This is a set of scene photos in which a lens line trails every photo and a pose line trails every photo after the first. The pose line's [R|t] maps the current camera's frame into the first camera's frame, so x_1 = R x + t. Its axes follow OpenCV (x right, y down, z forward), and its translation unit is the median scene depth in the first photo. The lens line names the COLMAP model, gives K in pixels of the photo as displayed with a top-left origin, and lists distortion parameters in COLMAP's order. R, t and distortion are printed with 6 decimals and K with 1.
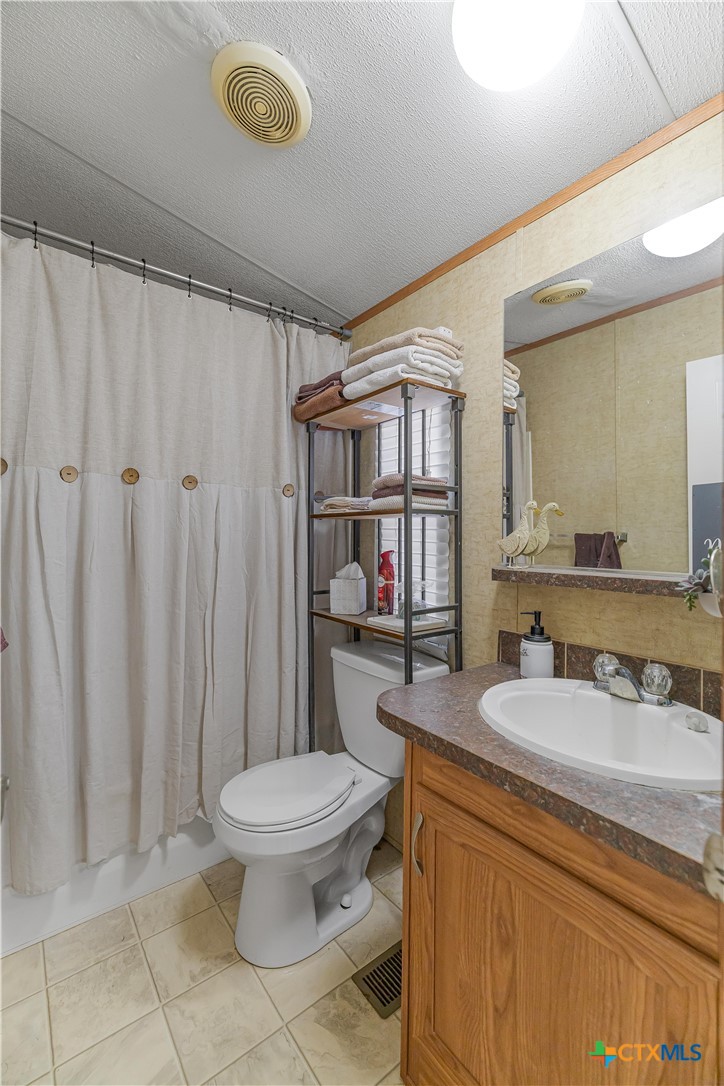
lens RADIAL K [[463.1, 0, 357.6], [0, 463.1, 536.8], [0, 0, 1]] dist [0.002763, 0.000589]
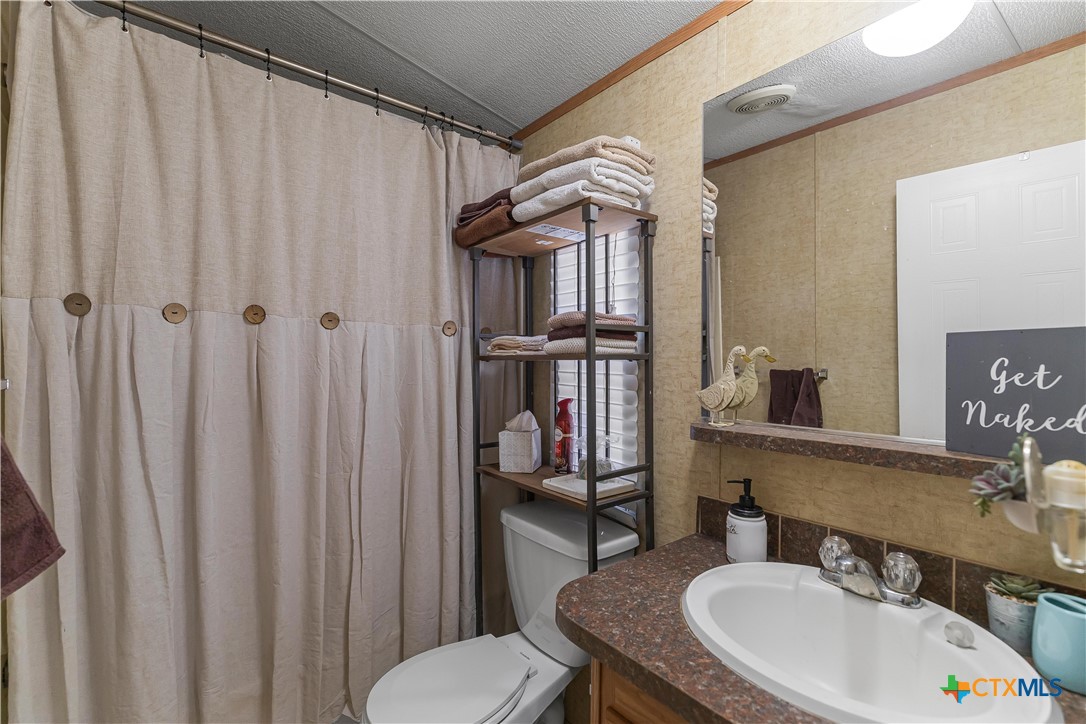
lens RADIAL K [[463.1, 0, 547.1], [0, 463.1, 362.2], [0, 0, 1]] dist [0.002763, 0.000589]
pose [[0.999363, -0.006769, 0.035047, 0.000719], [0.006250, 0.999869, 0.014914, -0.053960], [-0.035144, -0.014686, 0.999274, 0.153408]]
